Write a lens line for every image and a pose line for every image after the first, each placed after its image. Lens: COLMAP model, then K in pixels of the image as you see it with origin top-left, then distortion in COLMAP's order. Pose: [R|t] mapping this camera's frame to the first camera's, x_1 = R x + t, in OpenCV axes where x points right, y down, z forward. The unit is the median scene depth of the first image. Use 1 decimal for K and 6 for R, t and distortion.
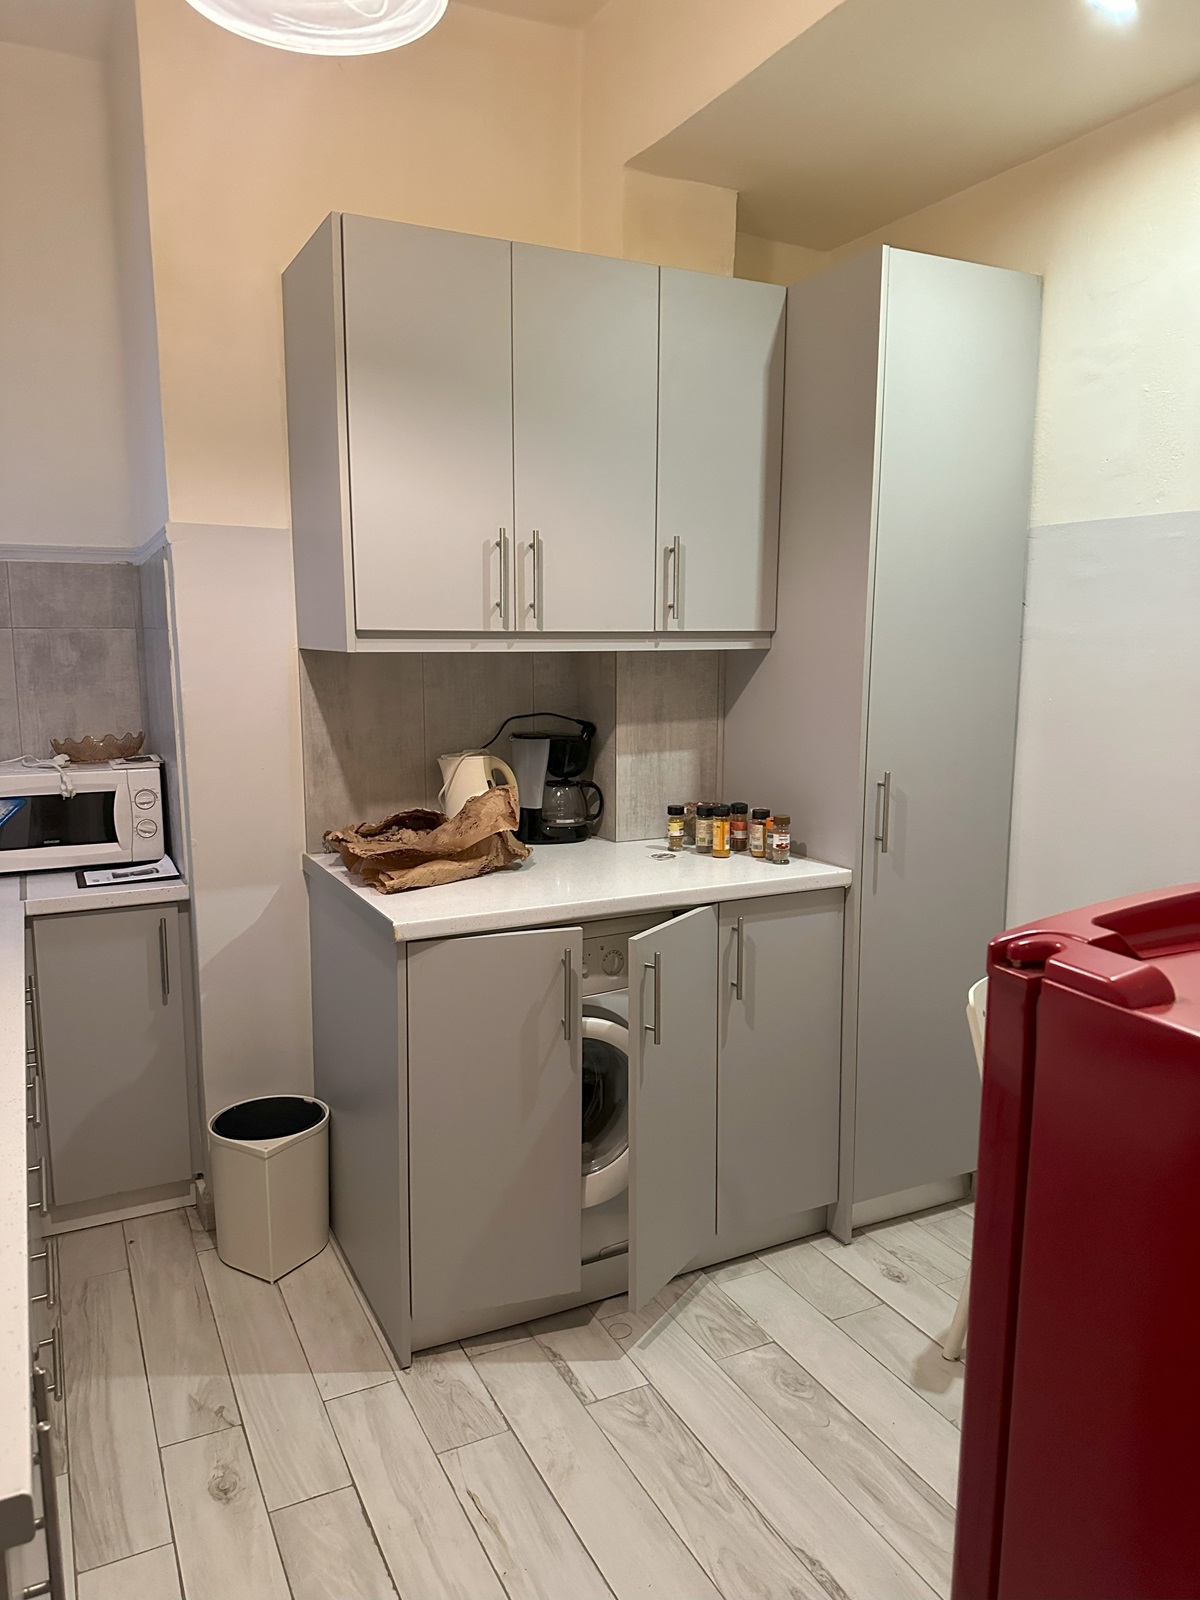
lens RADIAL K [[1138.9, 0, 594.6], [0, 1138.9, 803.9], [0, 0, 1]] dist [-0.001809, -0.007912]
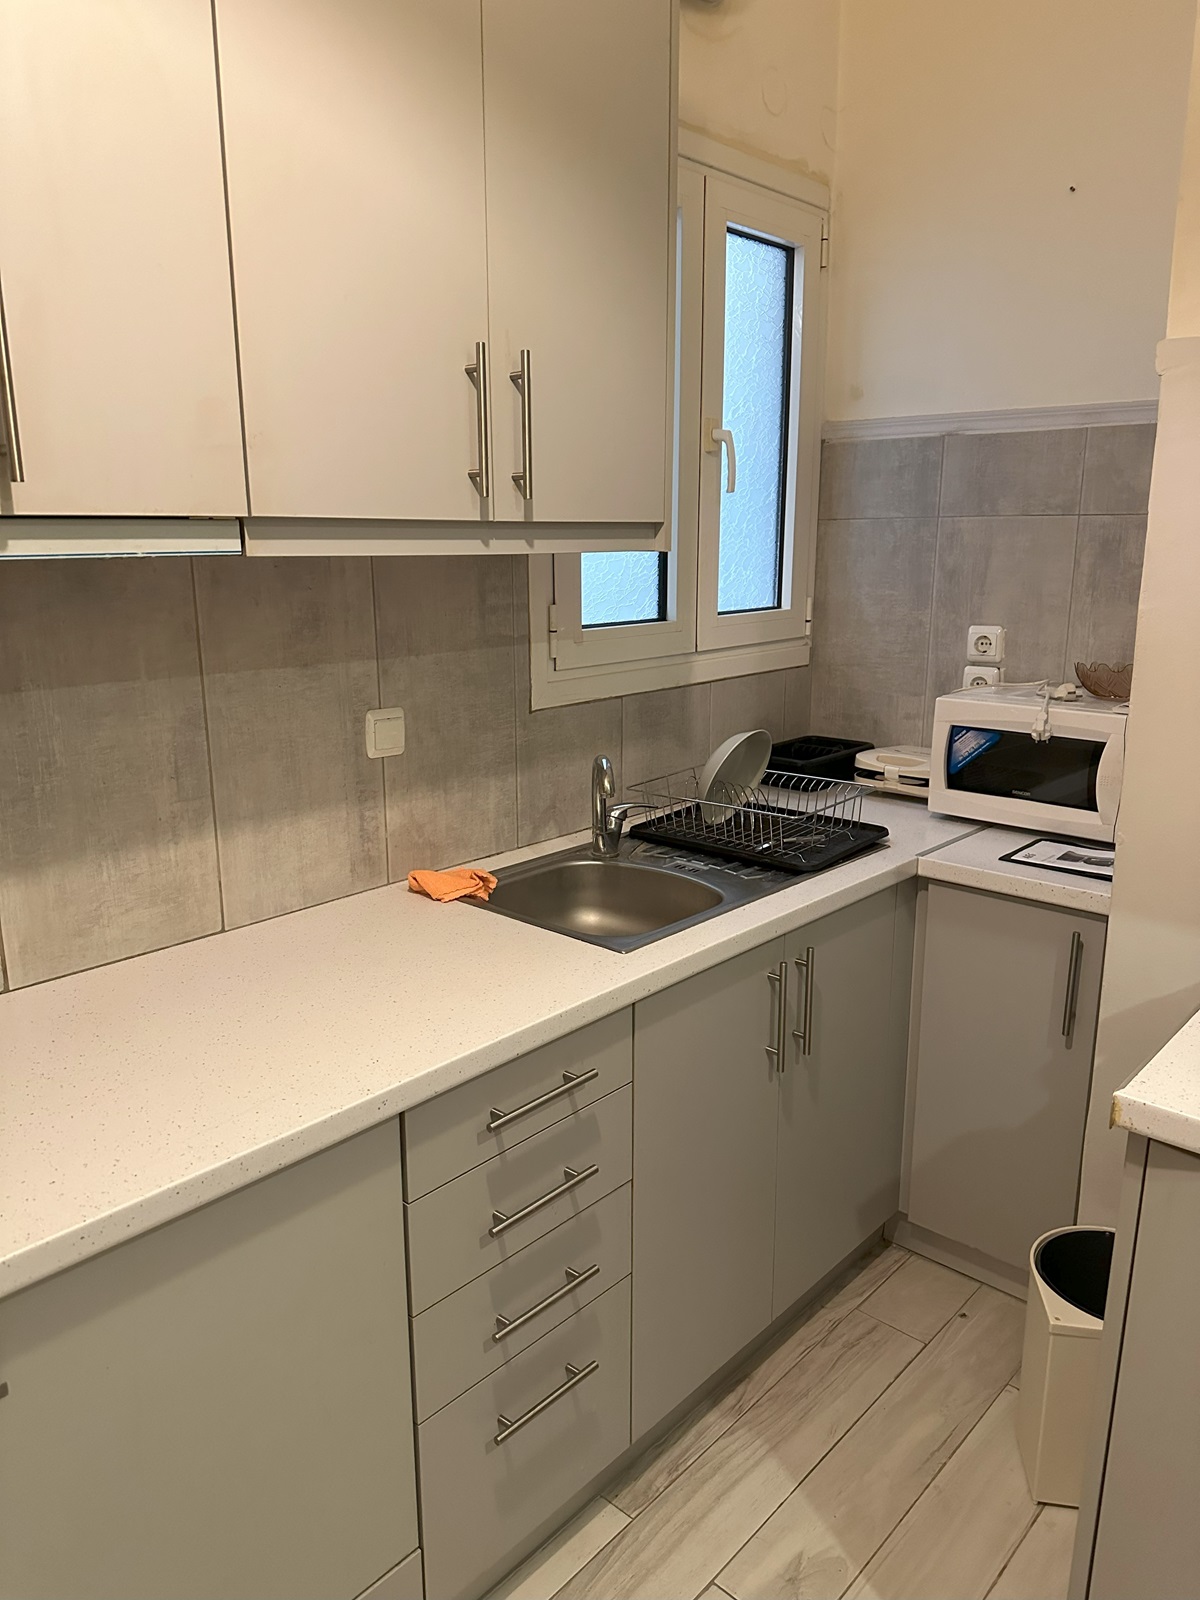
lens RADIAL K [[1138.9, 0, 594.6], [0, 1138.9, 803.9], [0, 0, 1]] dist [-0.001809, -0.007912]
pose [[0.354527, 0.217695, -0.909351, 0.150080], [-0.135159, 0.974238, 0.180534, -0.069600], [0.925226, 0.058903, 0.374818, 0.497501]]
